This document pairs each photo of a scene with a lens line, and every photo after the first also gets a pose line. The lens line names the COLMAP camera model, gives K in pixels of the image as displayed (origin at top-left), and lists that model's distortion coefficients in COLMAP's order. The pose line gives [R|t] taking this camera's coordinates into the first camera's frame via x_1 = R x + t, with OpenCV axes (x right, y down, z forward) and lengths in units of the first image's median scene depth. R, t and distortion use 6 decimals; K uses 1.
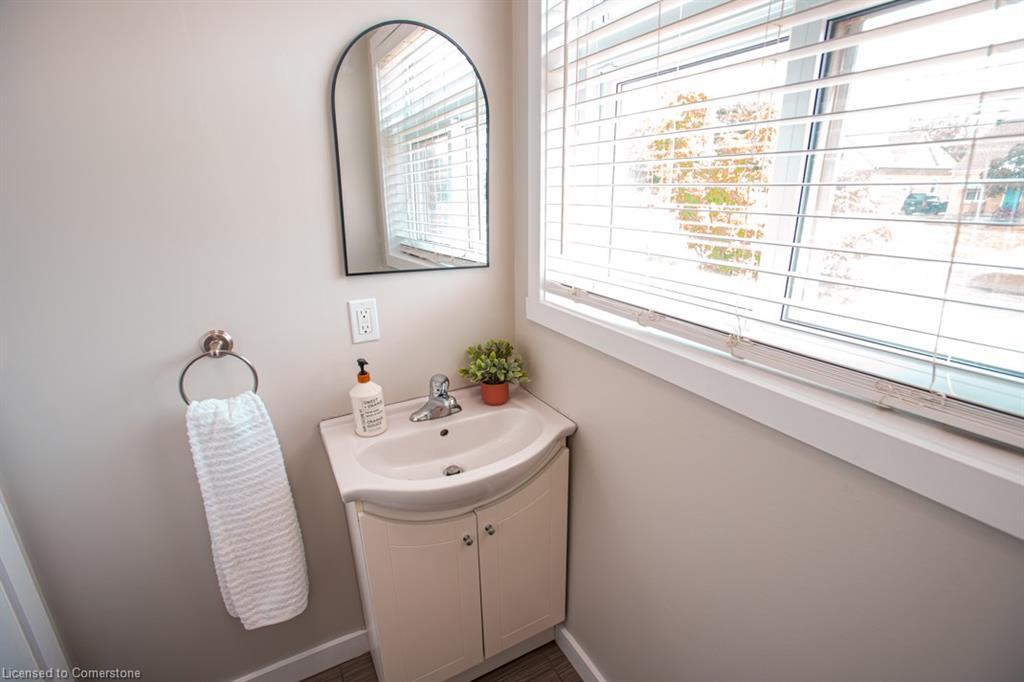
lens RADIAL K [[466.7, 0, 514.0], [0, 466.7, 340.4], [0, 0, 1]] dist [-0.059817, 0.021279]
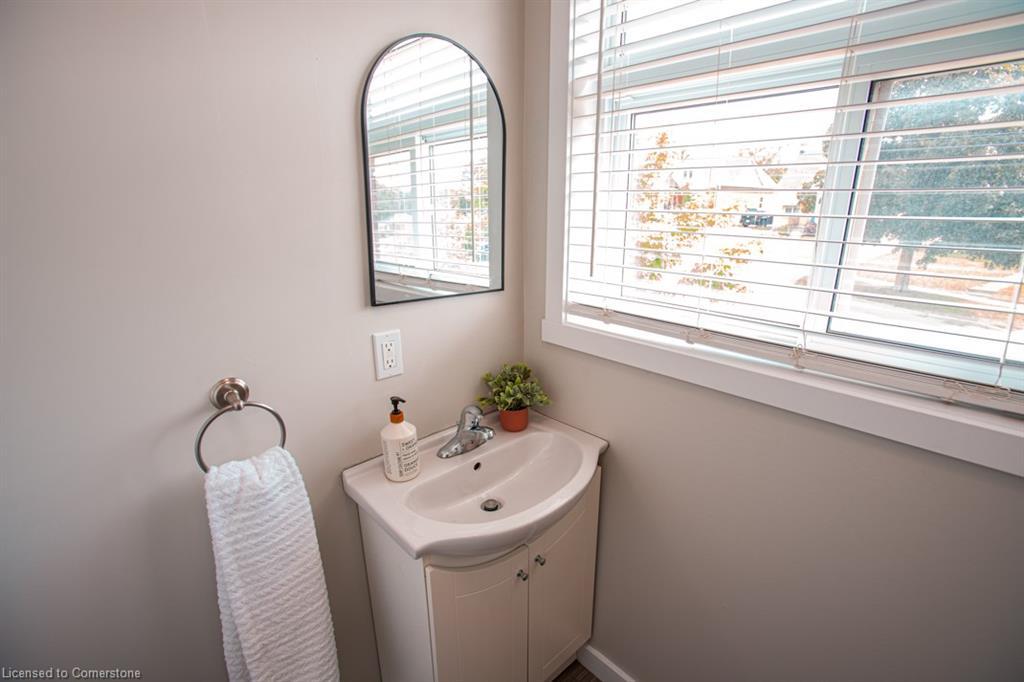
lens RADIAL K [[466.7, 0, 517.7], [0, 466.7, 341.4], [0, 0, 1]] dist [-0.059817, 0.021279]
pose [[0.968382, -0.058913, 0.242417, -0.314527], [0.065200, 0.997710, -0.017986, -0.036591], [-0.240802, 0.033223, 0.970006, 0.058056]]
